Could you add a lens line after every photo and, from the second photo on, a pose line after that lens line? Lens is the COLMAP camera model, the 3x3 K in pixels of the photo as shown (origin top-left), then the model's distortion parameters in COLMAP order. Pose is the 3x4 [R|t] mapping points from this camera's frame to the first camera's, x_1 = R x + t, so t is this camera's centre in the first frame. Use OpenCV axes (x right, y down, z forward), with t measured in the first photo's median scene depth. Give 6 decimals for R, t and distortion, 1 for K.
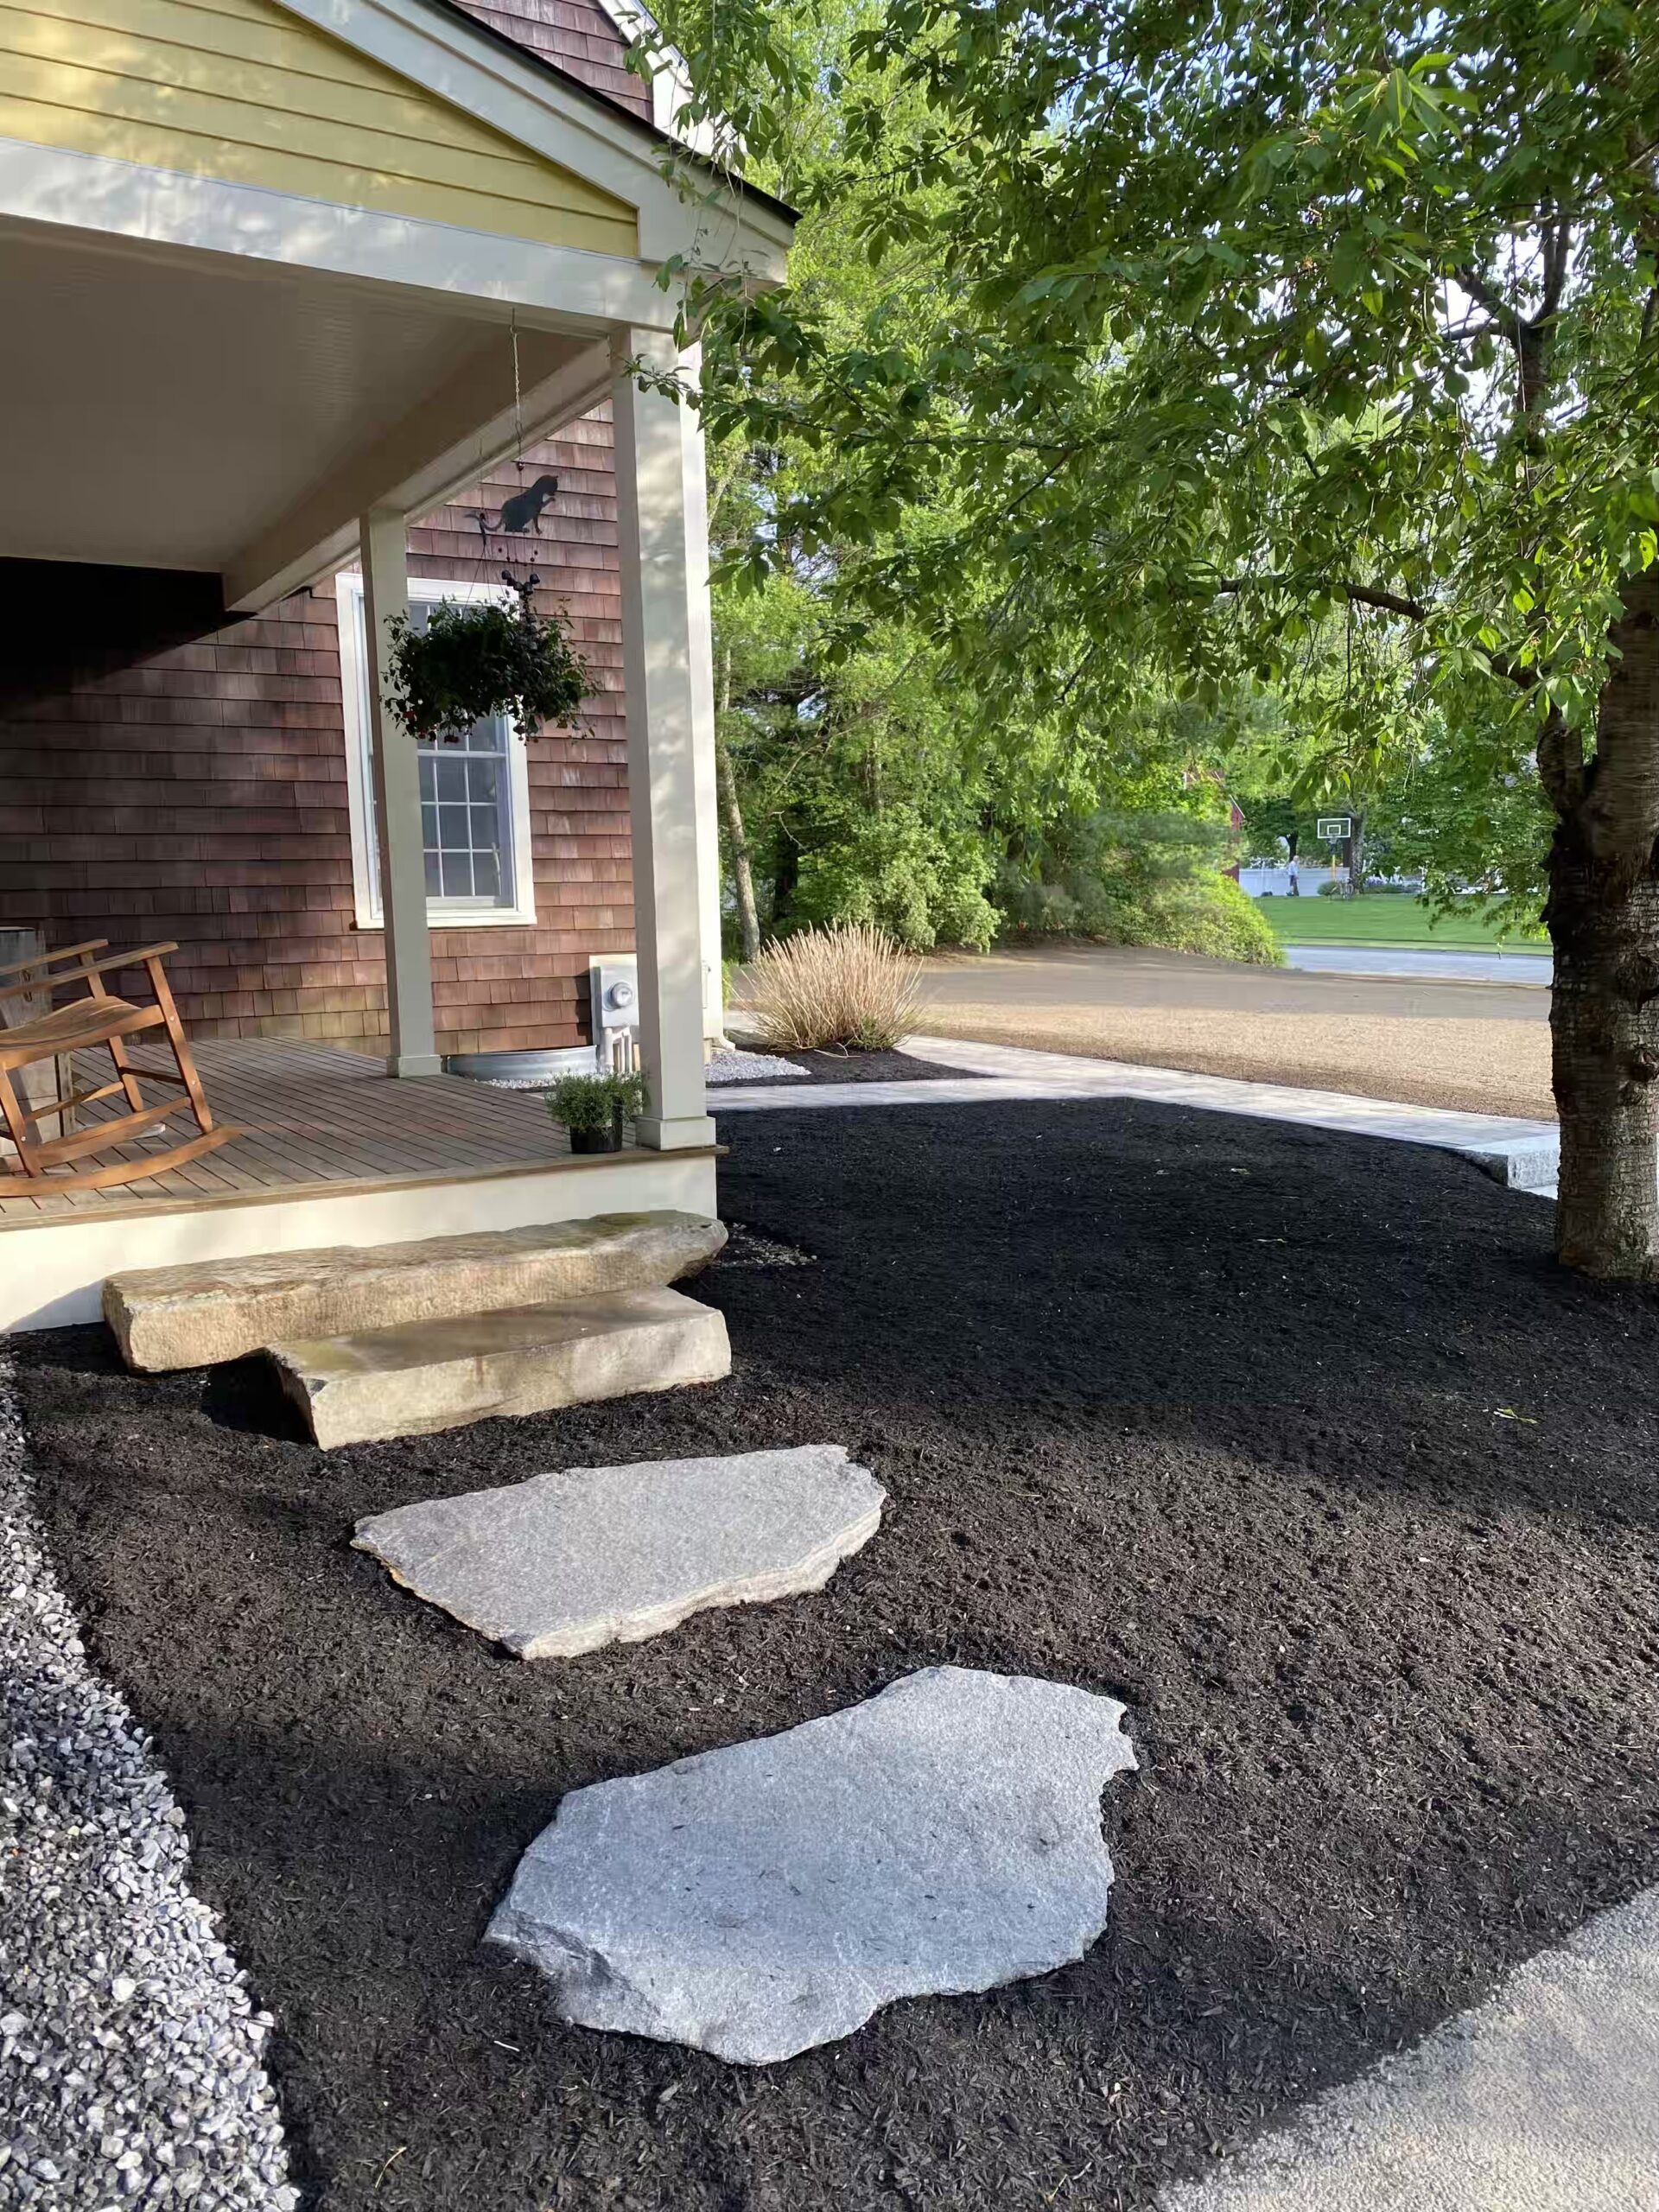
lens RADIAL K [[1676.0, 0, 843.4], [0, 1676.0, 1098.6], [0, 0, 1]] dist [0.041371, -0.047677]
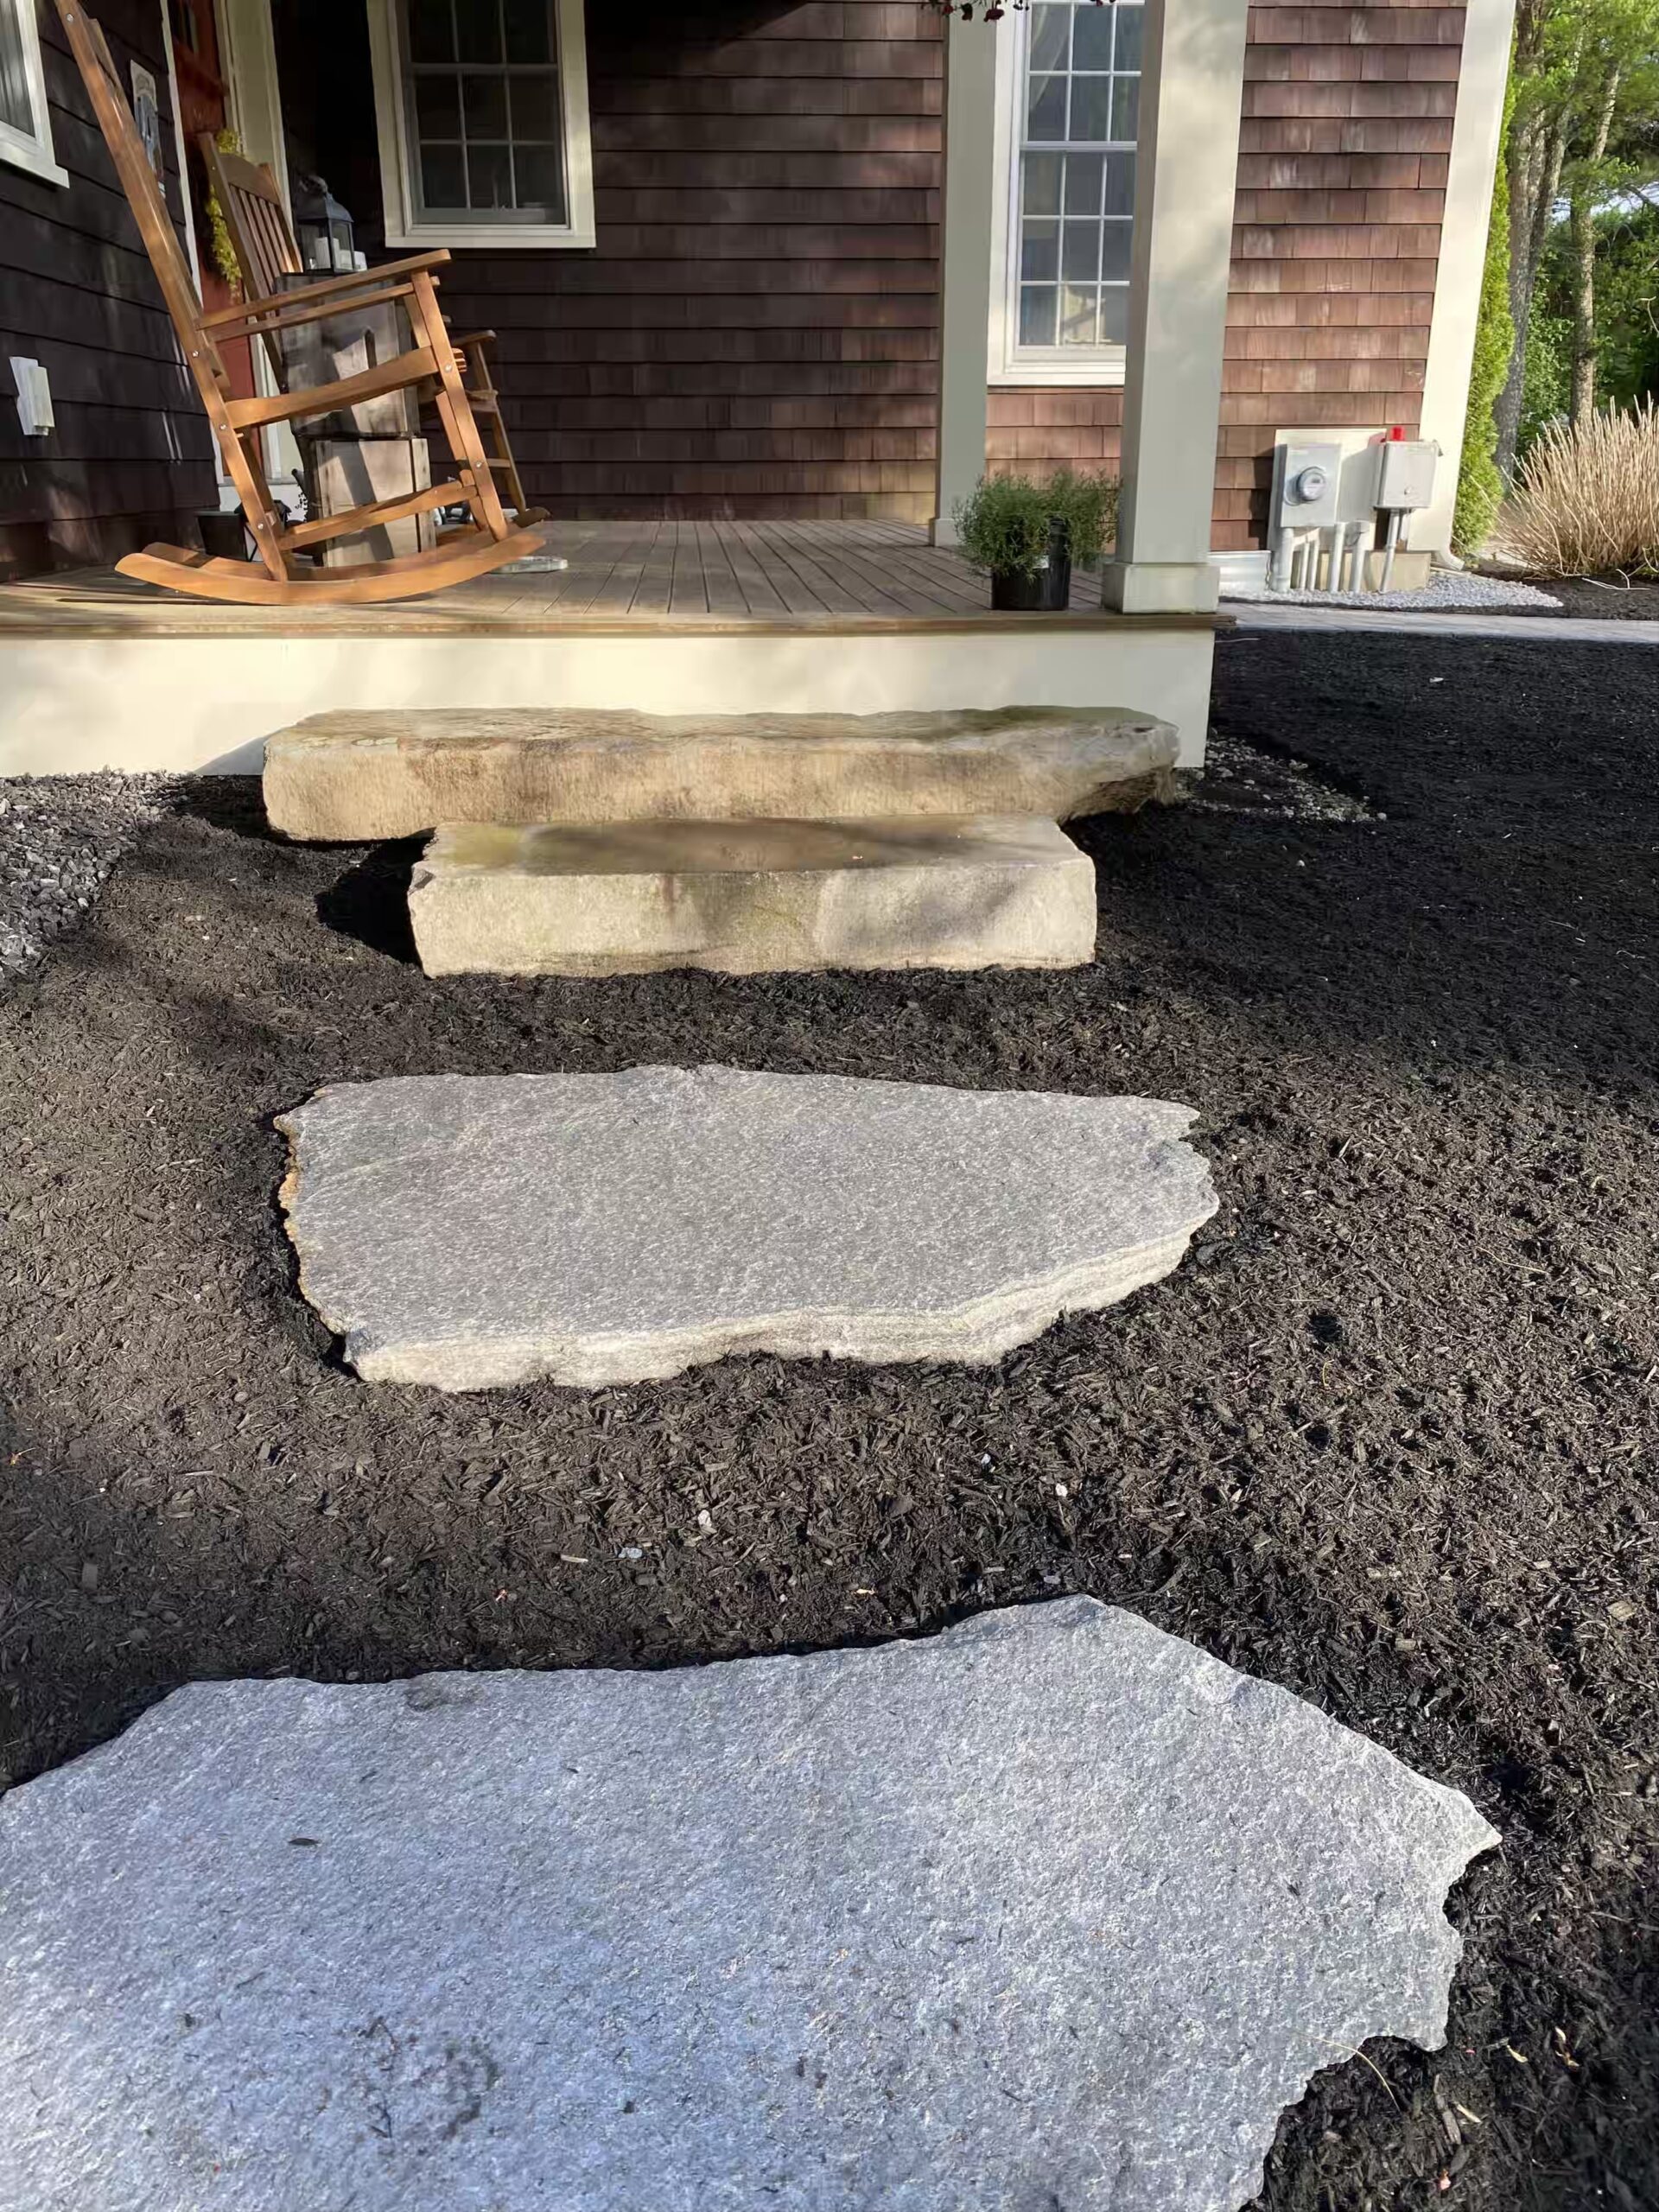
lens RADIAL K [[1676.0, 0, 814.2], [0, 1676.0, 1093.8], [0, 0, 1]] dist [0.041371, -0.047677]
pose [[0.887733, 0.176001, -0.425387, 0.124156], [-0.067346, 0.963742, 0.258199, 0.065925], [0.455407, -0.200563, 0.867398, 0.454332]]
